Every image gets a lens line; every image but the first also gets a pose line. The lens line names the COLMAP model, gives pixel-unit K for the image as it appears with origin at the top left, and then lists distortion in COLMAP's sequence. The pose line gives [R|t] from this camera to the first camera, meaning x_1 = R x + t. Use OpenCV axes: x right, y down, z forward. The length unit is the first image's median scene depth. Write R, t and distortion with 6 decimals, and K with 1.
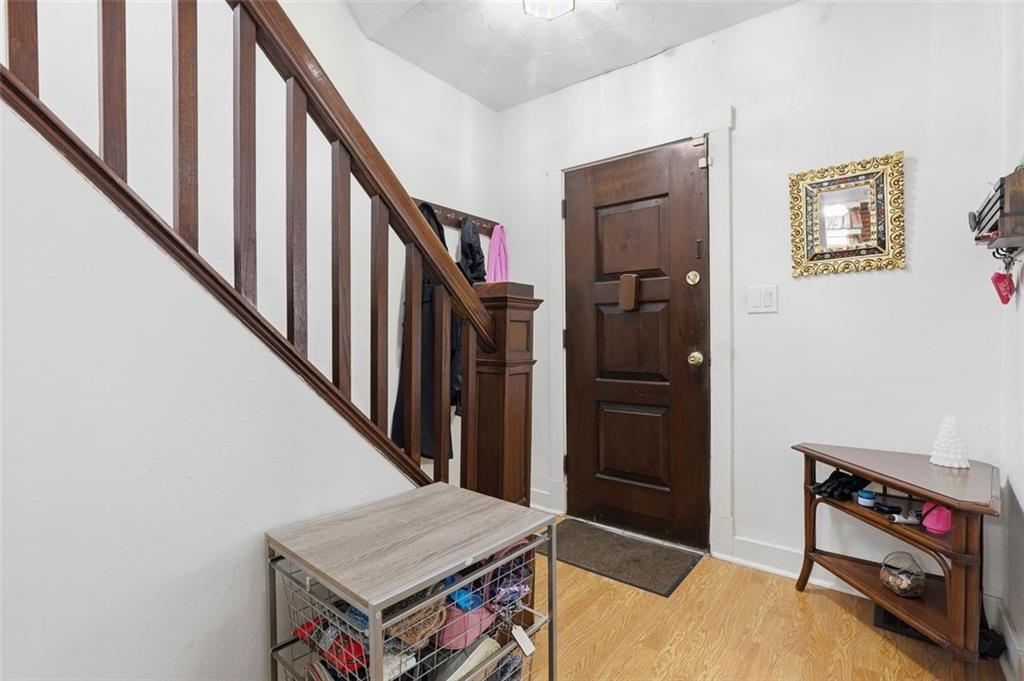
lens RADIAL K [[474.7, 0, 514.1], [0, 474.7, 336.4], [0, 0, 1]] dist [-0.028898, 0.007369]
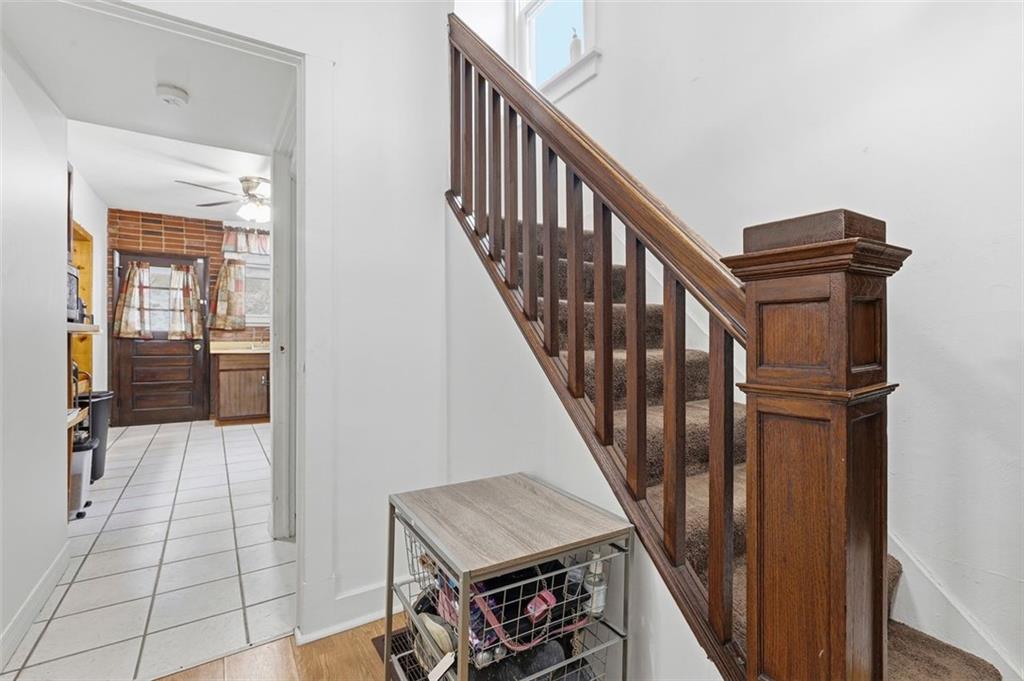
lens RADIAL K [[456.2, 0, 512.0], [0, 456.2, 340.5], [0, 0, 1]] dist [-0.040400, -0.000029]
pose [[-0.297867, 0.011760, -0.954535, 0.734239], [-0.001585, 0.999917, 0.012814, -0.006733], [0.954606, 0.005330, -0.297823, 1.244737]]
